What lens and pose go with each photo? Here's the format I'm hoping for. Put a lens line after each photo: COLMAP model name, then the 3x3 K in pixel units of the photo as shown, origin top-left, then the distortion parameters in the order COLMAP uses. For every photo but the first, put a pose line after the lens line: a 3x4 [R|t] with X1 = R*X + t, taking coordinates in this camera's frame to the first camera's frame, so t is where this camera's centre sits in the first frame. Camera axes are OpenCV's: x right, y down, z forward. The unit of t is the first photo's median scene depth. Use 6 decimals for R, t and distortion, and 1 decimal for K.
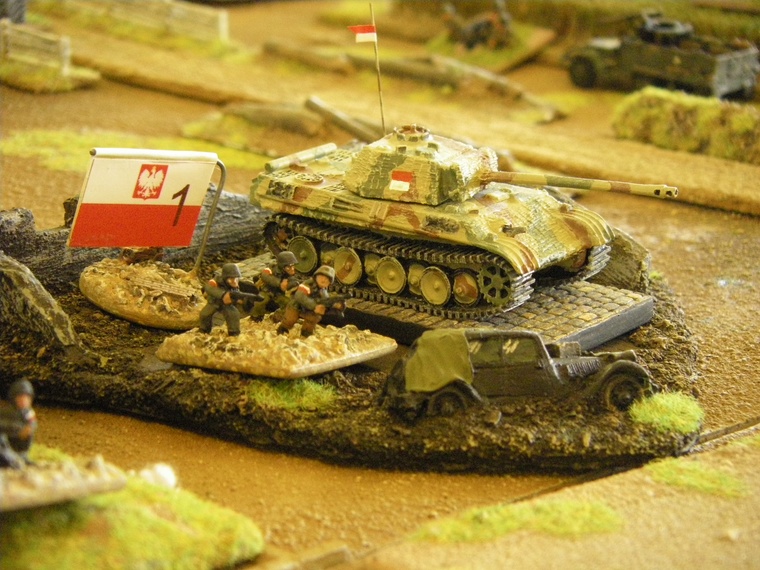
lens RADIAL K [[2462.1, 0, 380.0], [0, 2462.1, 285.0], [0, 0, 1]] dist [0.151315, 31.289883]
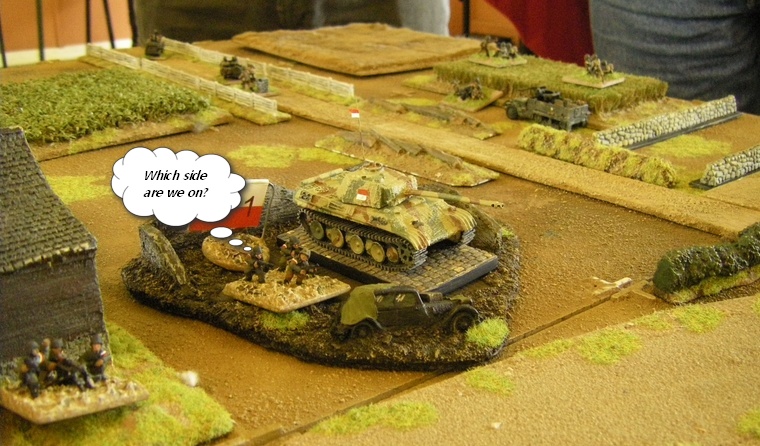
lens RADIAL K [[929.2, 0, 380.0], [0, 929.2, 223.0], [0, 0, 1]] dist [-0.142210, 0.009509]
pose [[0.992138, 0.009394, -0.124796, 0.116087], [-0.001215, 0.997855, 0.065456, -0.070413], [0.125143, -0.064789, 0.990021, 0.309718]]
